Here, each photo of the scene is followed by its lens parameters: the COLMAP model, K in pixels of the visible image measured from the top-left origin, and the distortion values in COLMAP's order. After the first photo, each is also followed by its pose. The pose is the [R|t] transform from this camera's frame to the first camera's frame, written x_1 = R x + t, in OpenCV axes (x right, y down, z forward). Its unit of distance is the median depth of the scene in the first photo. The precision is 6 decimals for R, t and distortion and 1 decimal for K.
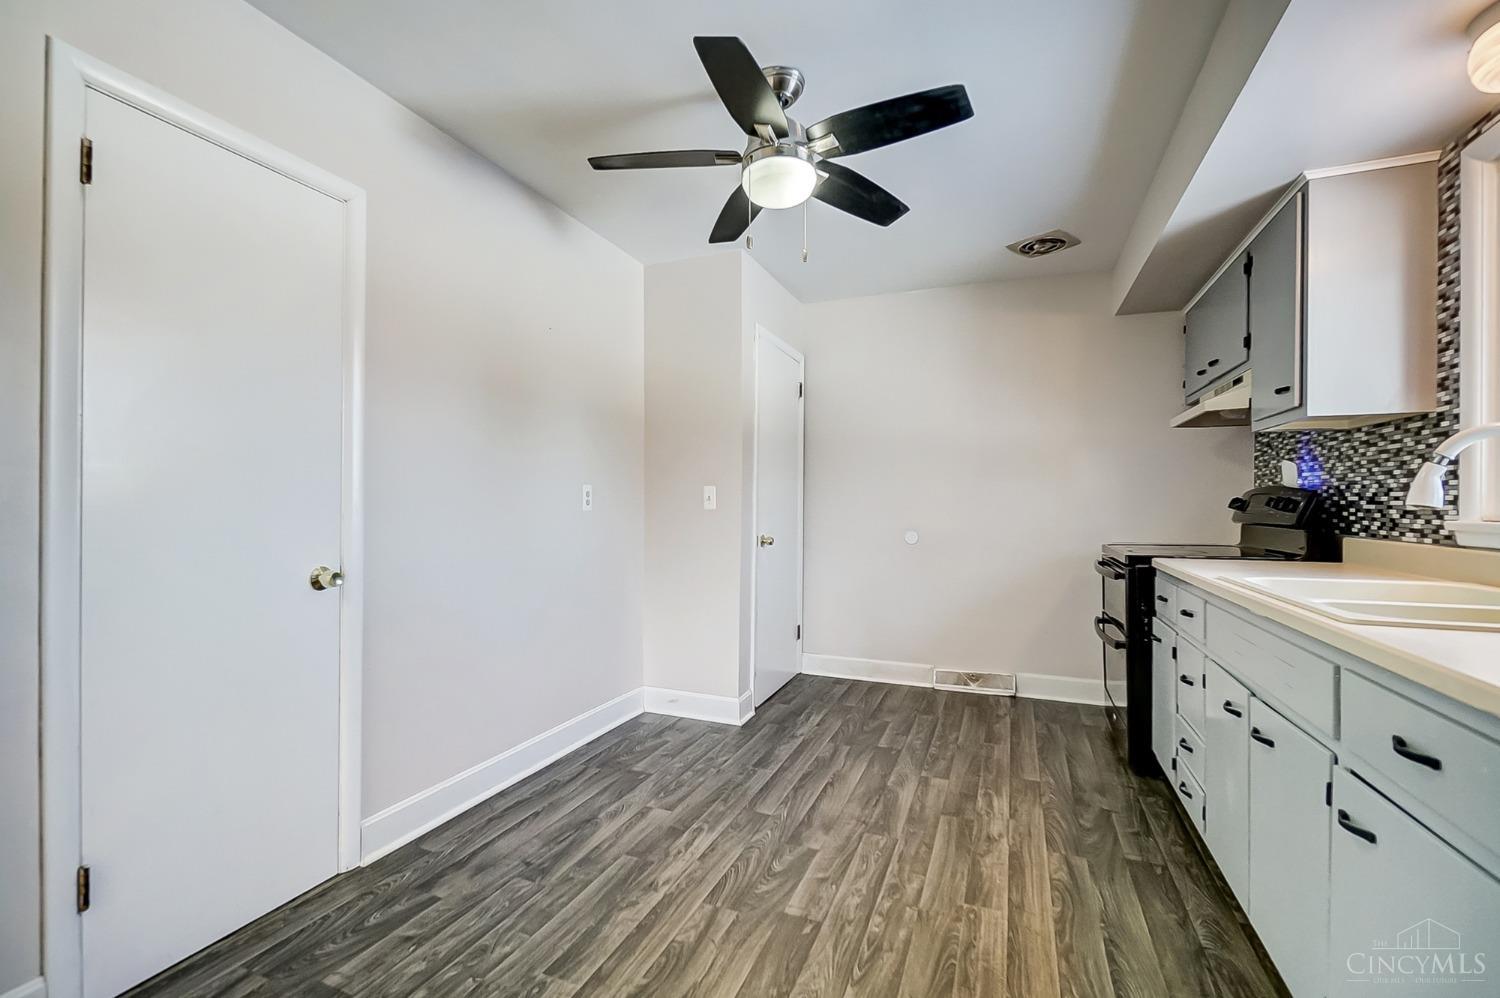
lens RADIAL K [[672.2, 0, 728.9], [0, 672.2, 492.1], [0, 0, 1]] dist [0.001647, 0.000305]
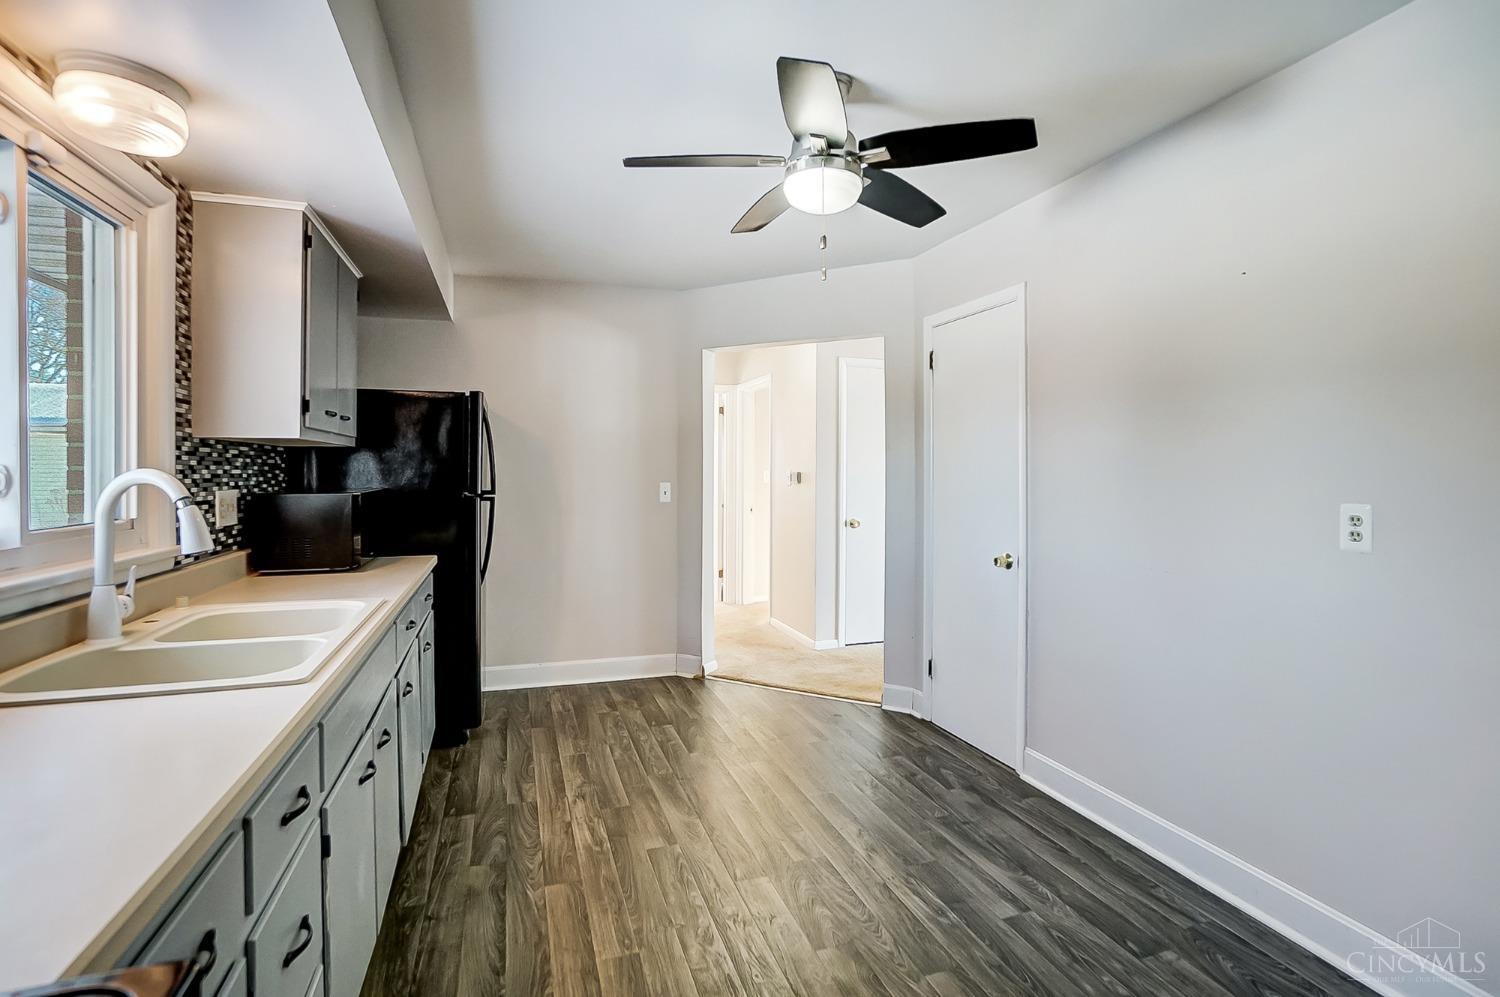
lens RADIAL K [[680.0, 0, 732.1], [0, 680.0, 498.3], [0, 0, 1]] dist [-0.049768, 0.021875]
pose [[-0.755087, 0.021322, -0.655277, 0.666903], [0.009956, 0.999729, 0.021058, -0.040080], [0.655549, 0.009377, -0.755095, 1.398532]]
